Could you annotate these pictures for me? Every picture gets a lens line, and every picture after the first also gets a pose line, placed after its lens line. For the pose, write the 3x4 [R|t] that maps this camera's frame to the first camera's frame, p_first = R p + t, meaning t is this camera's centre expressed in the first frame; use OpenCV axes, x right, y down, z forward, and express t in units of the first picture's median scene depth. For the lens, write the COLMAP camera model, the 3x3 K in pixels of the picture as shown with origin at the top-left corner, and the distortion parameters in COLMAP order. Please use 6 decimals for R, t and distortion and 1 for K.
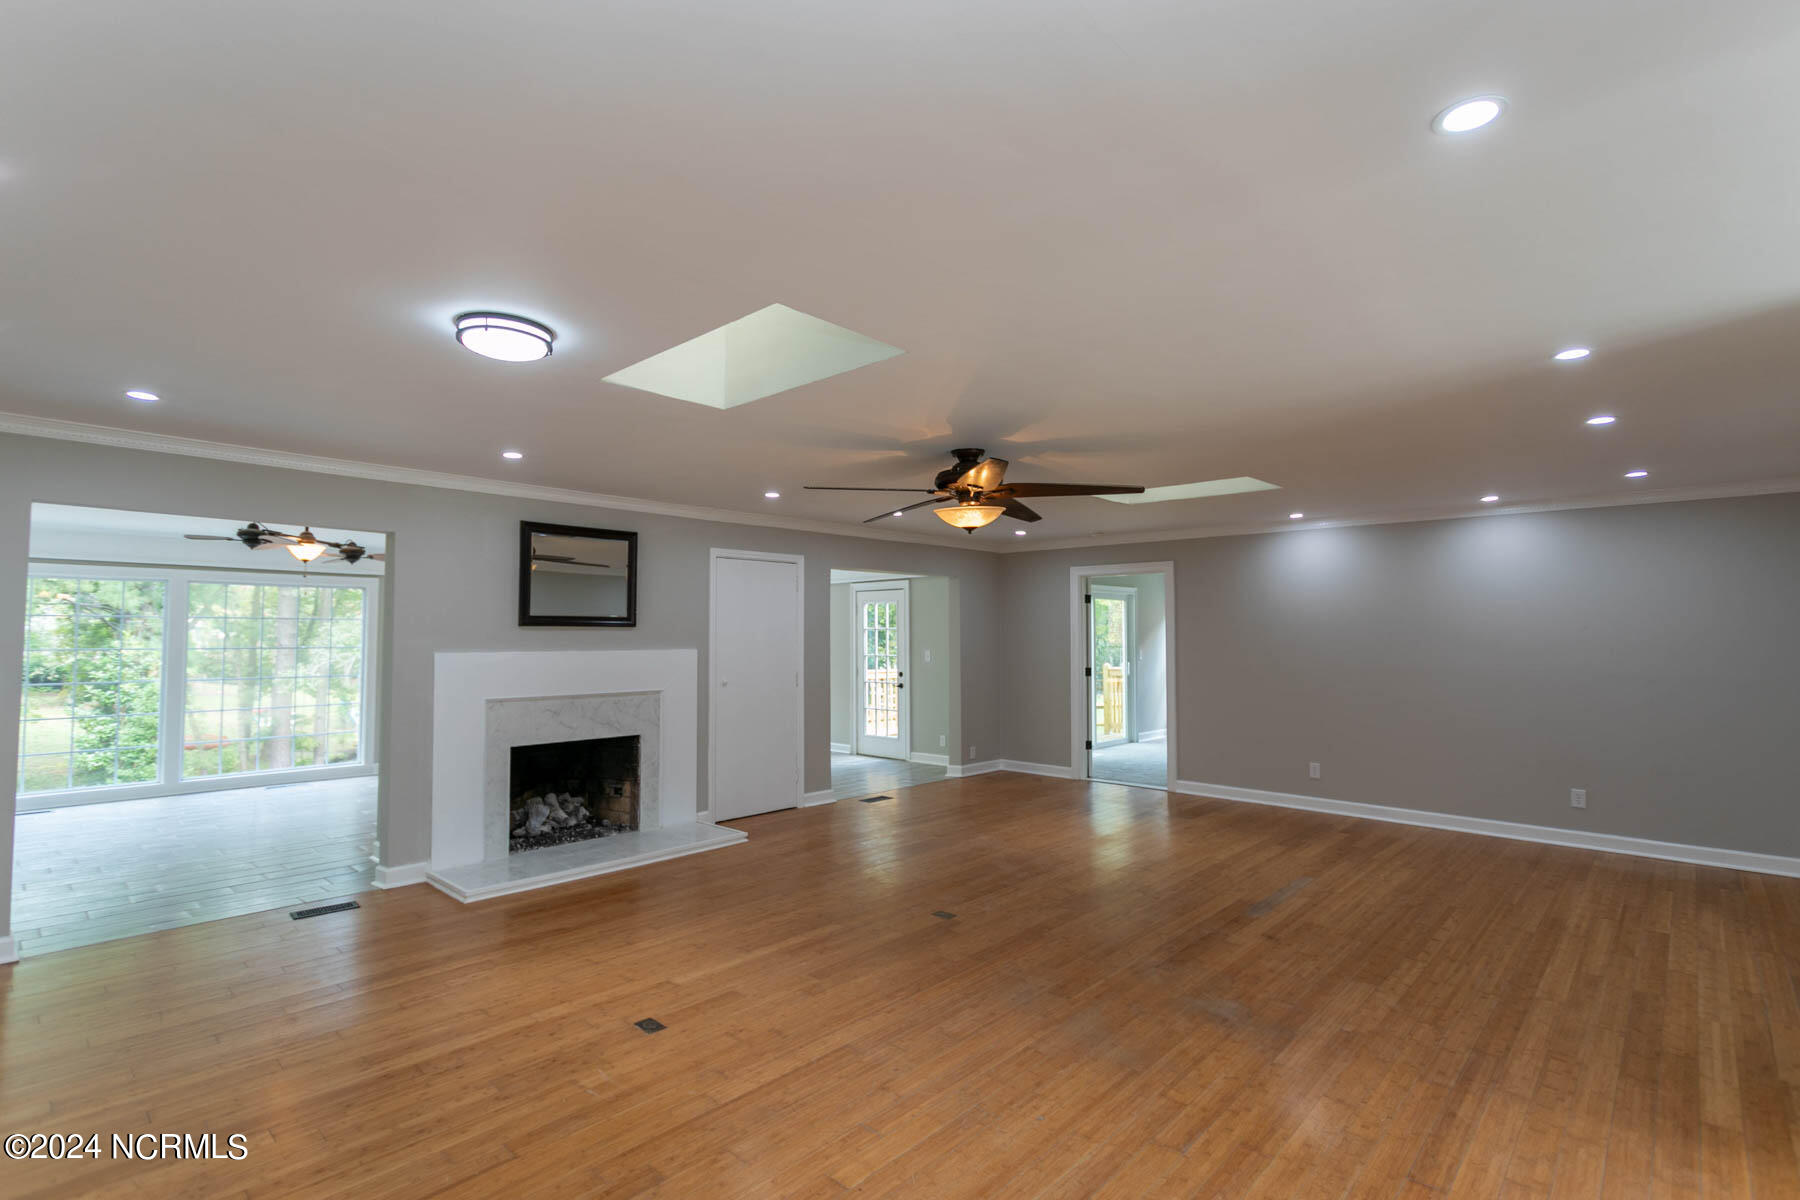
lens RADIAL K [[849.1, 0, 882.2], [0, 849.1, 596.0], [0, 0, 1]] dist [0.000164, 0.000289]
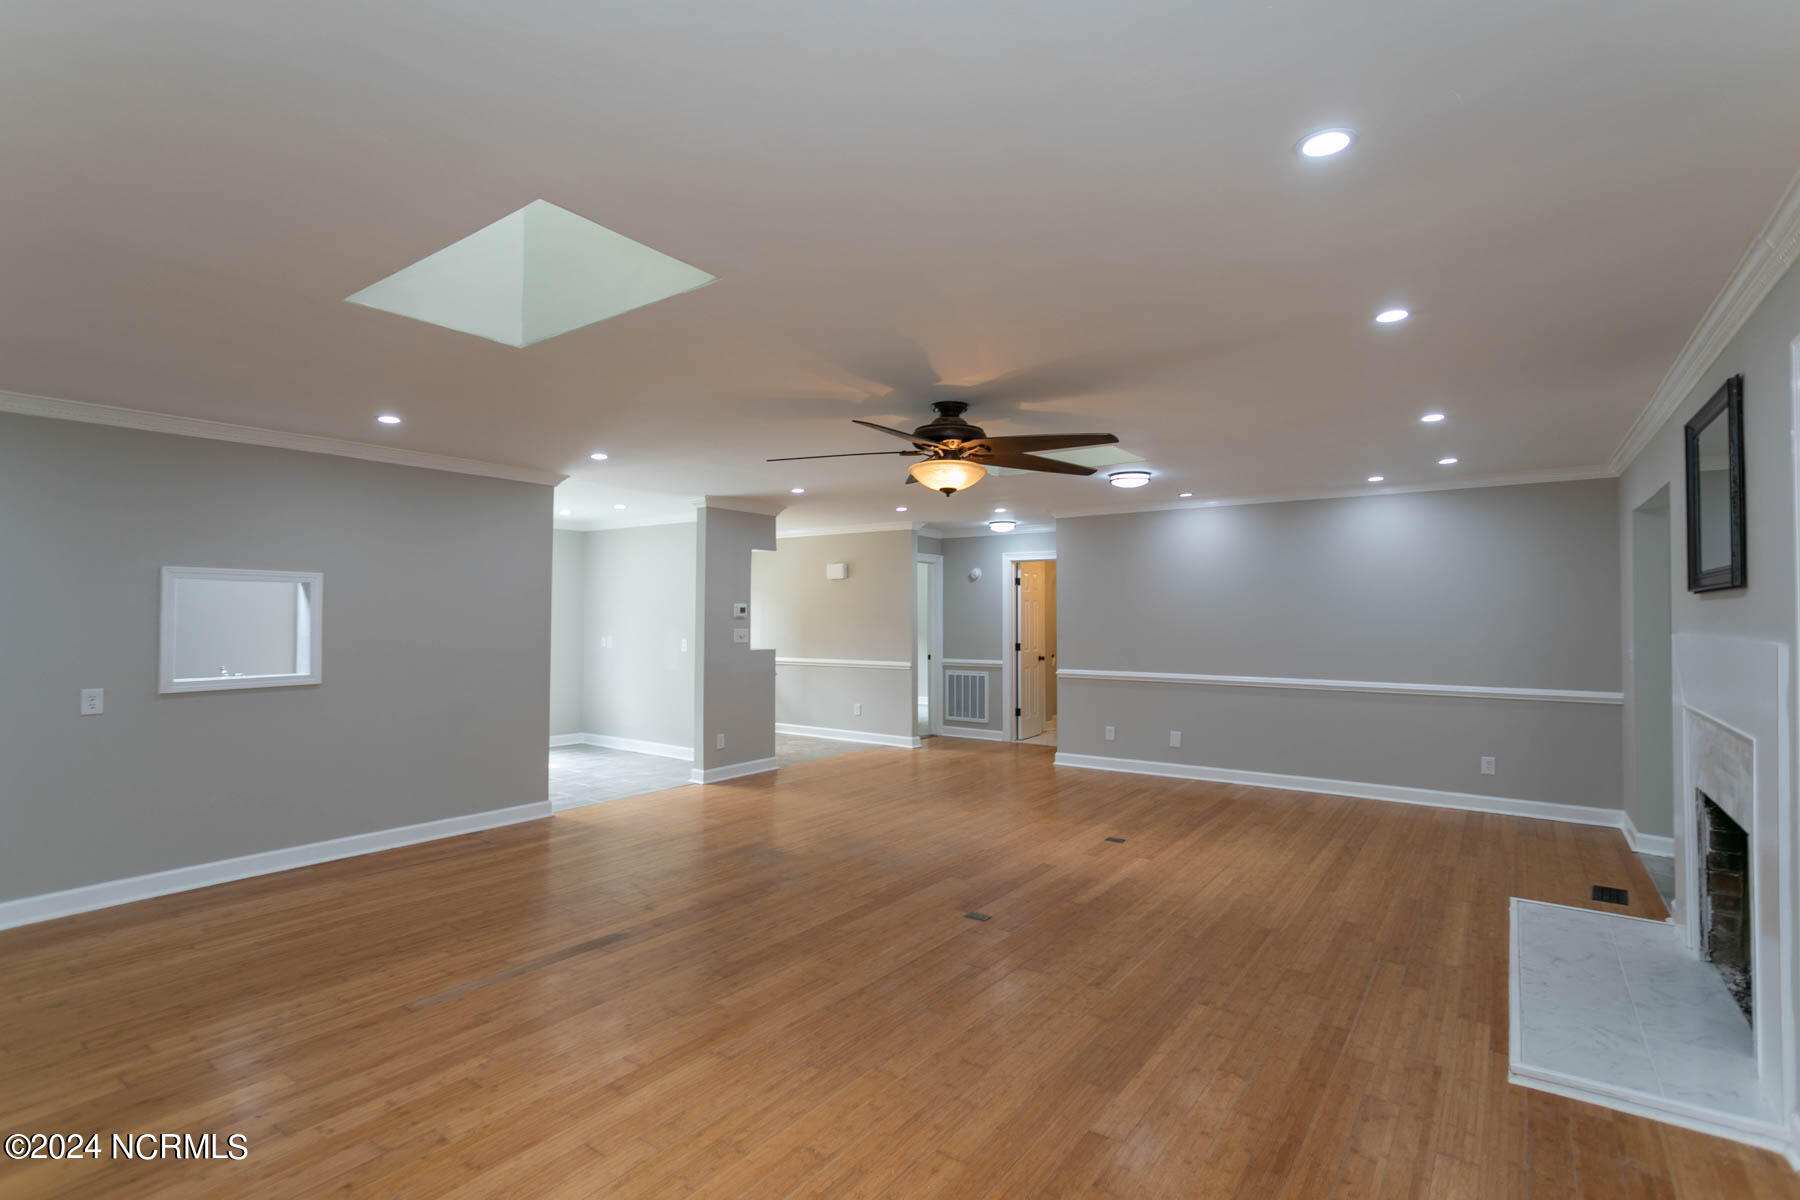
lens RADIAL K [[849.1, 0, 902.1], [0, 849.1, 600.0], [0, 0, 1]] dist [0.000164, 0.000289]
pose [[-0.989875, -0.004742, -0.141864, 0.223335], [0.004599, 0.997845, -0.065449, 0.076882], [0.141869, -0.065439, -0.987720, 1.503549]]
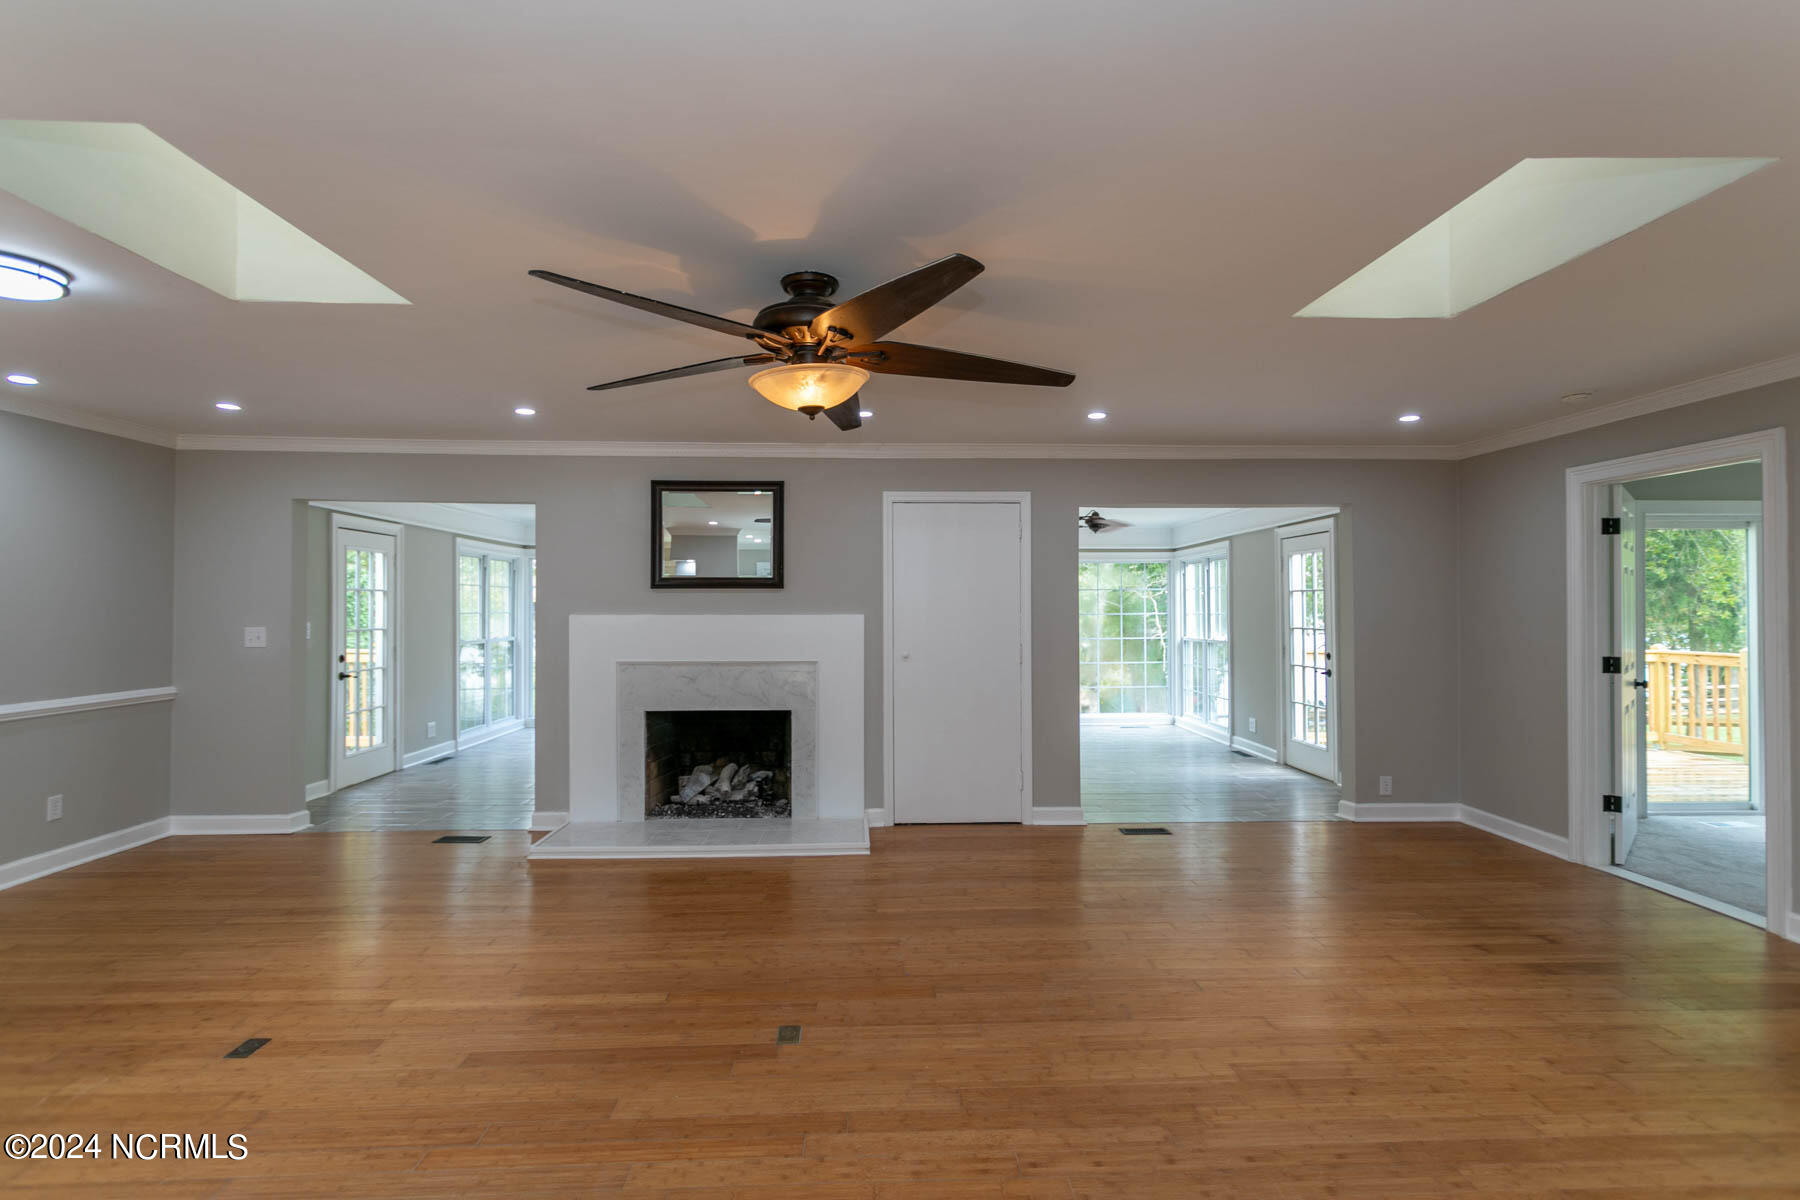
lens RADIAL K [[849.1, 0, 898.7], [0, 849.1, 608.0], [0, 0, 1]] dist [0.000164, 0.000289]
pose [[0.719301, 0.000932, -0.694698, 0.448140], [0.033173, 0.998812, 0.035687, 0.031834], [0.693906, -0.048715, 0.718416, 0.489652]]
